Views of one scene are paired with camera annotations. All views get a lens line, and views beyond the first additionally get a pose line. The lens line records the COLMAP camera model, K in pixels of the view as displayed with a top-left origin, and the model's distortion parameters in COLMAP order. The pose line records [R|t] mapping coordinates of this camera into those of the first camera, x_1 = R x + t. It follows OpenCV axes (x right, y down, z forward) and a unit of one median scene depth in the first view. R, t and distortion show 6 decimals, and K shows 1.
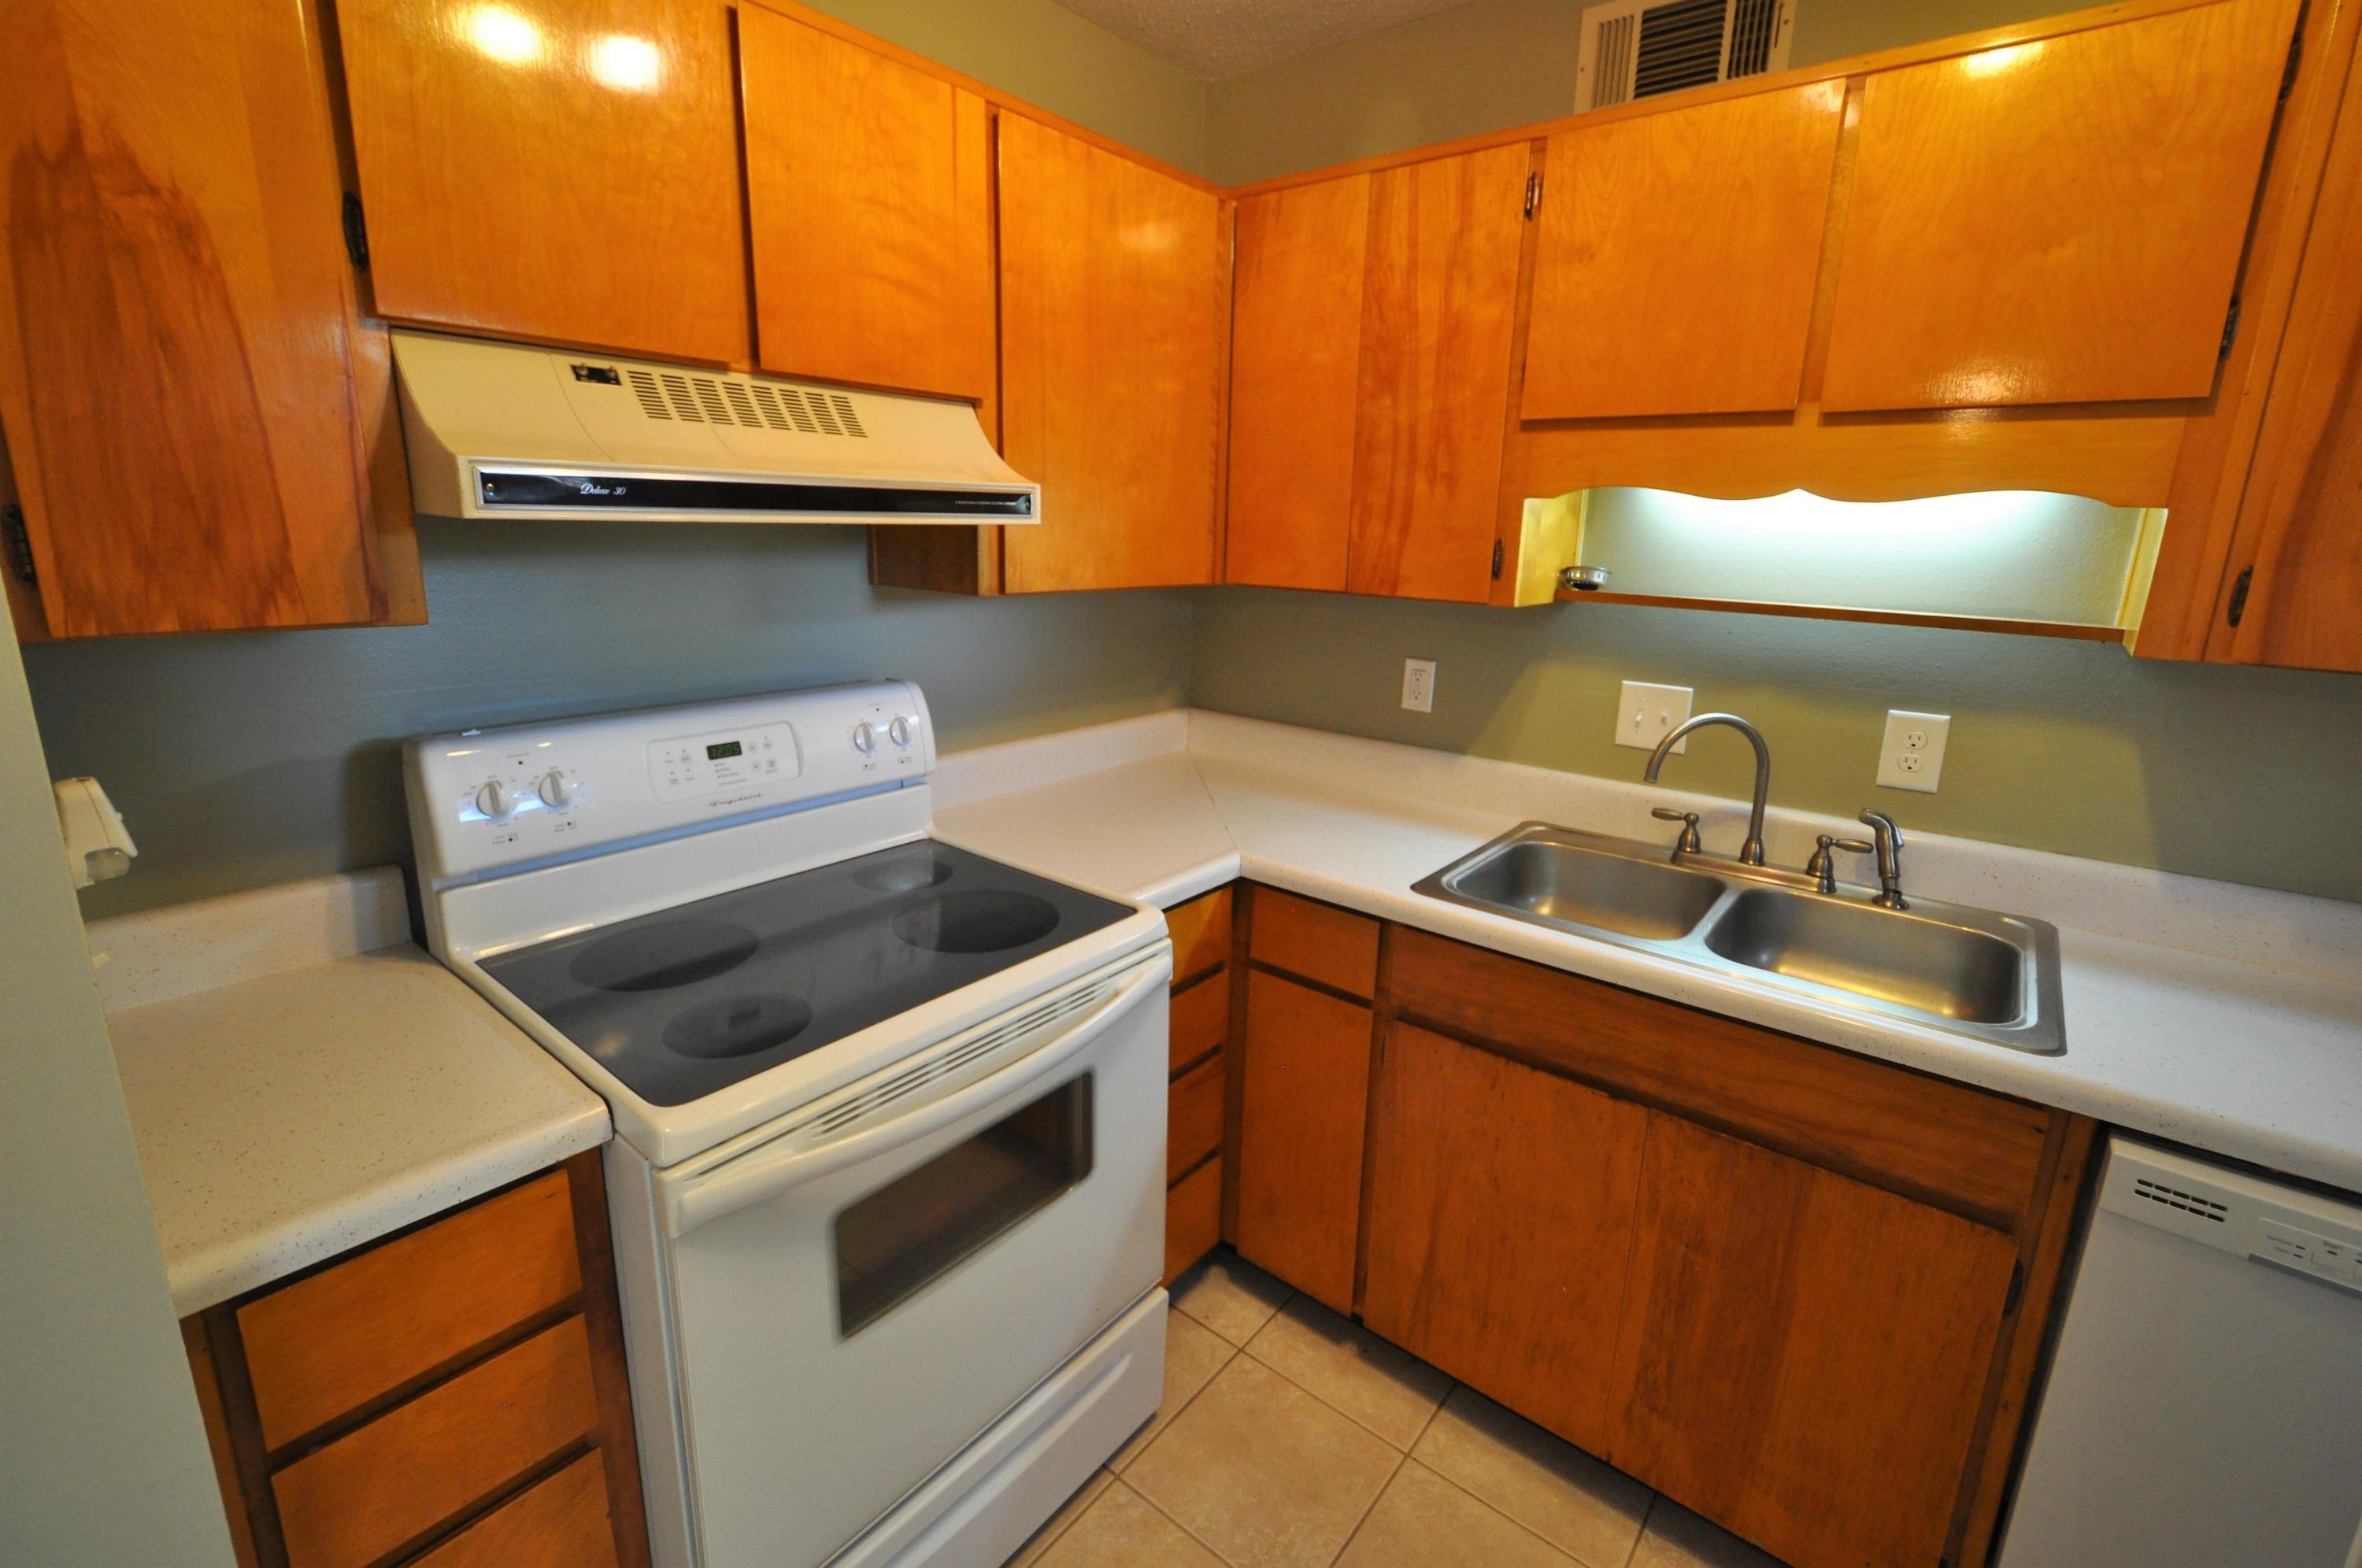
lens RADIAL K [[1014.0, 0, 1180.9], [0, 1014.0, 751.9], [0, 0, 1]] dist [-0.001010, -0.007917]
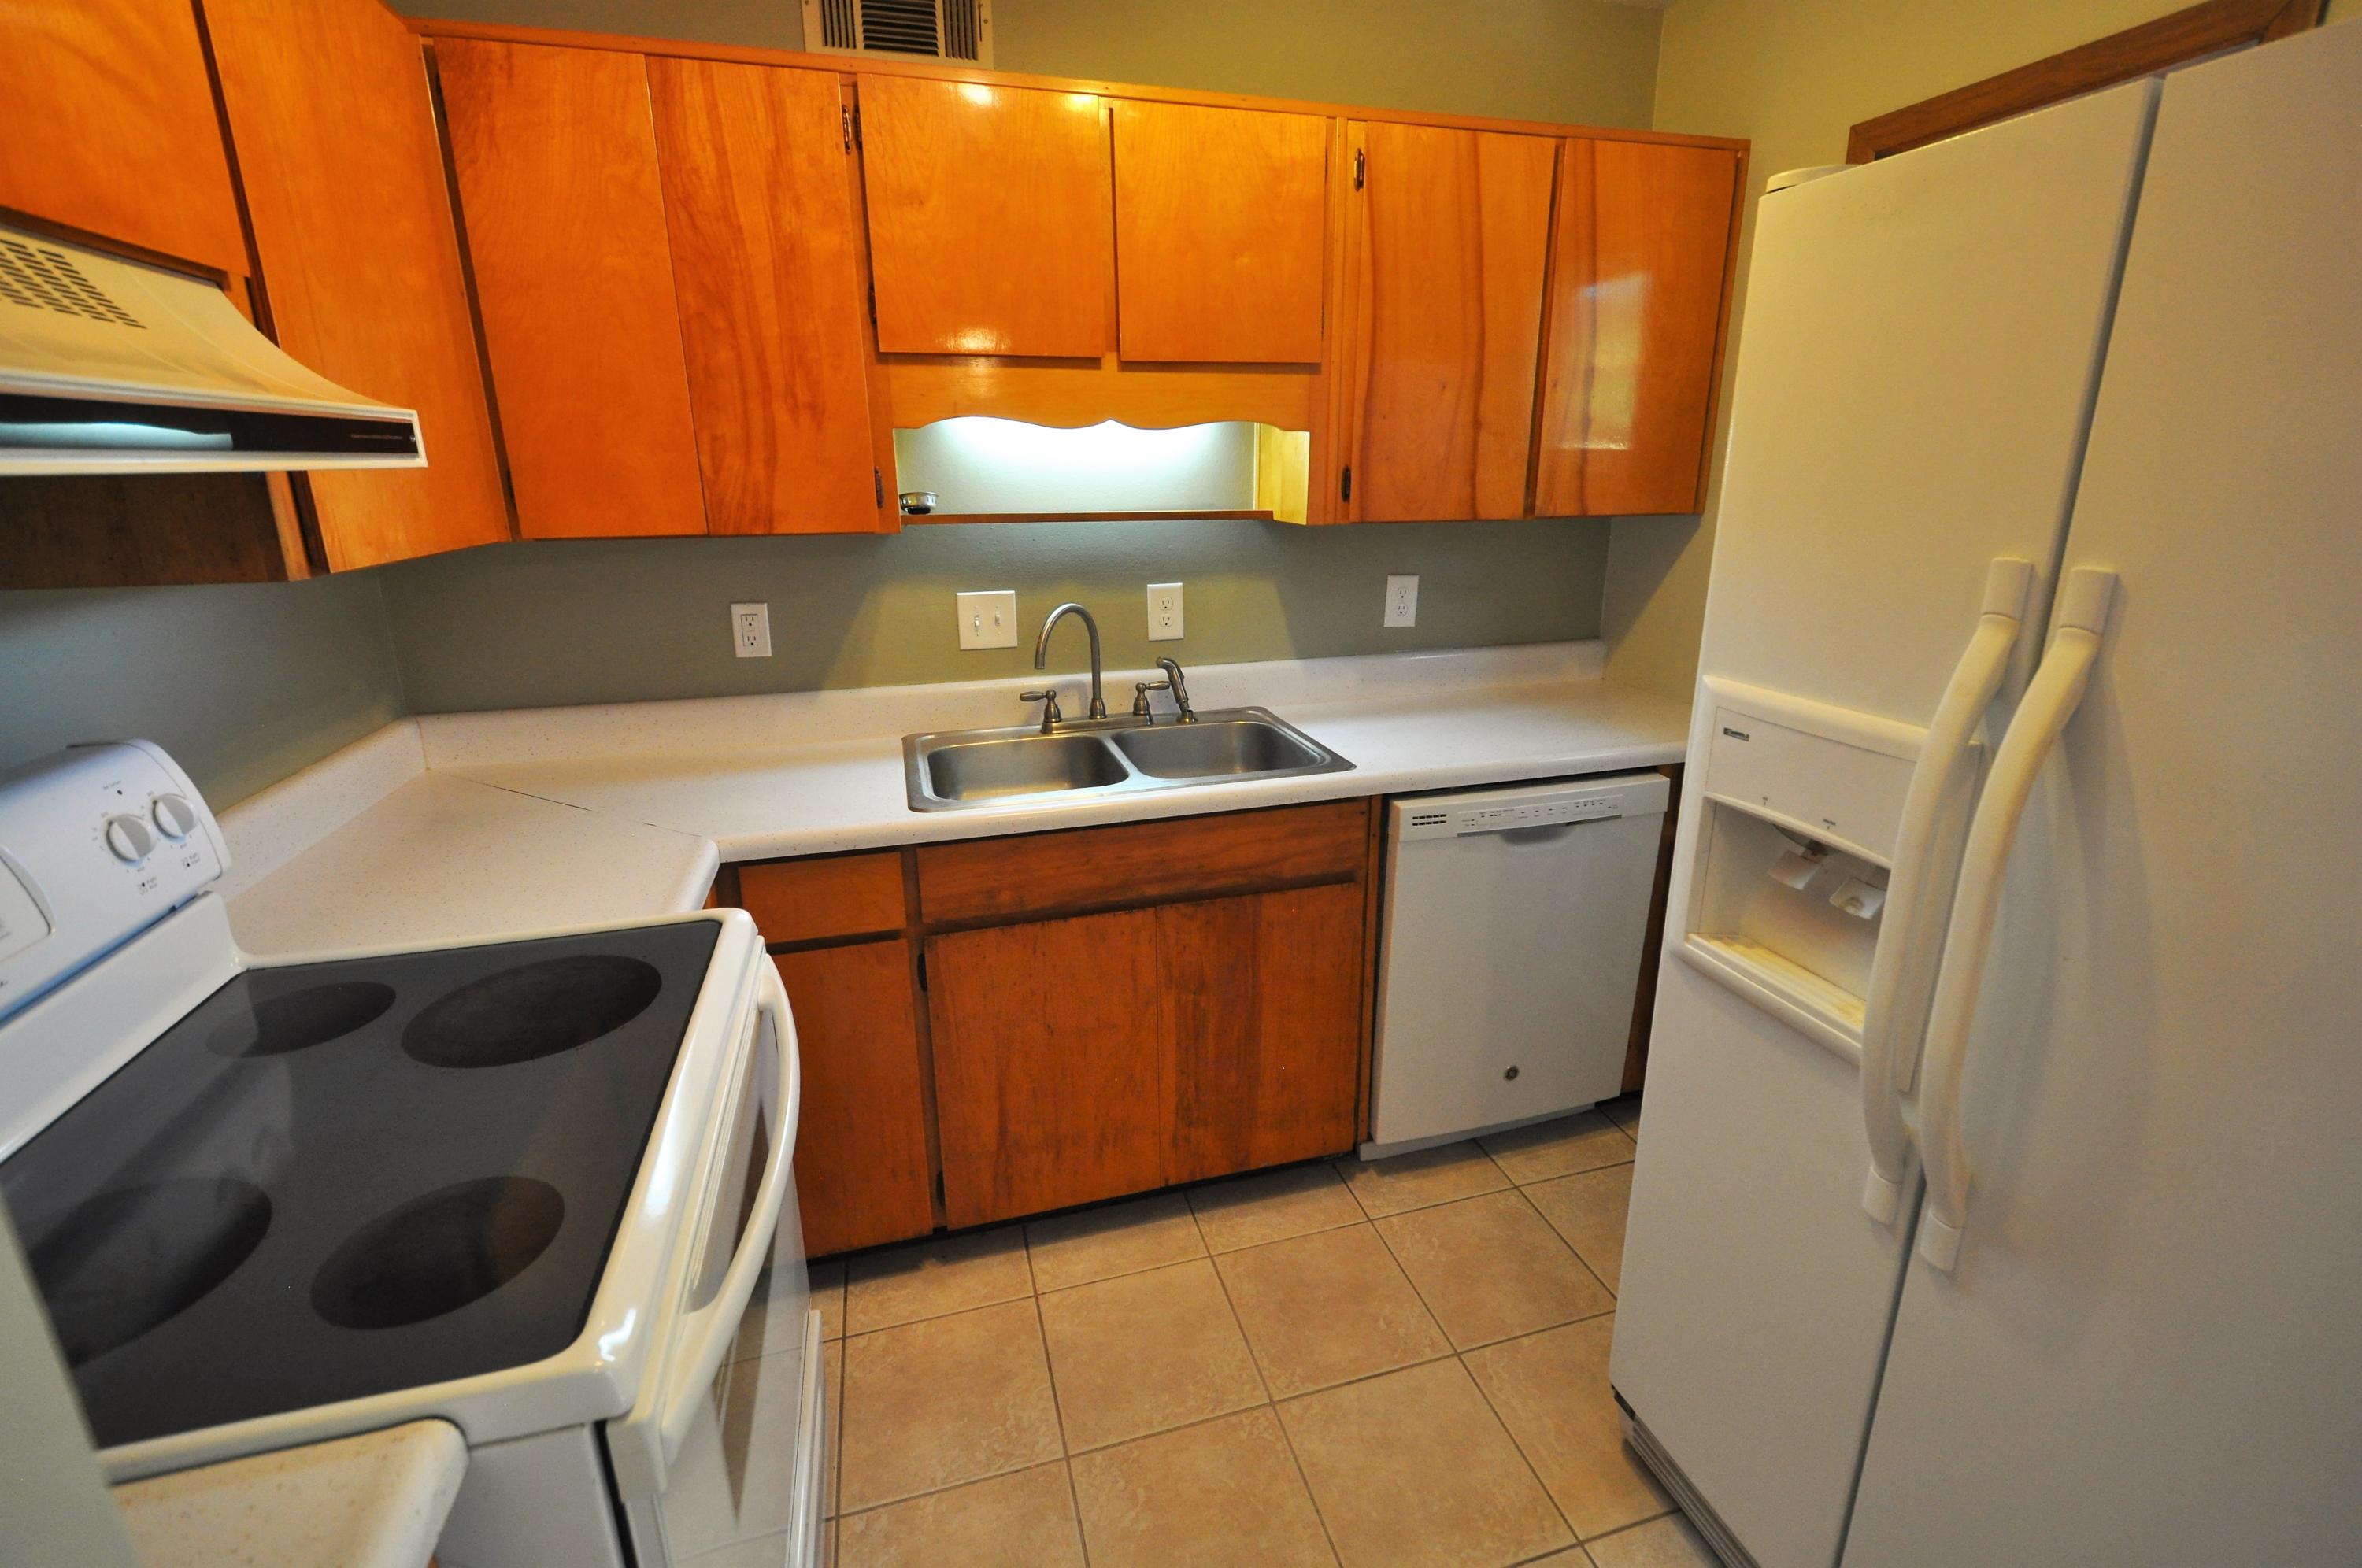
lens RADIAL K [[1027.0, 0, 1187.7], [0, 1027.0, 754.6], [0, 0, 1]] dist [-0.010876, -0.000708]
pose [[0.567867, -0.250038, 0.784224, -0.417536], [0.203597, 0.965809, 0.160506, -0.031725], [-0.797543, 0.068520, 0.599358, 0.142691]]
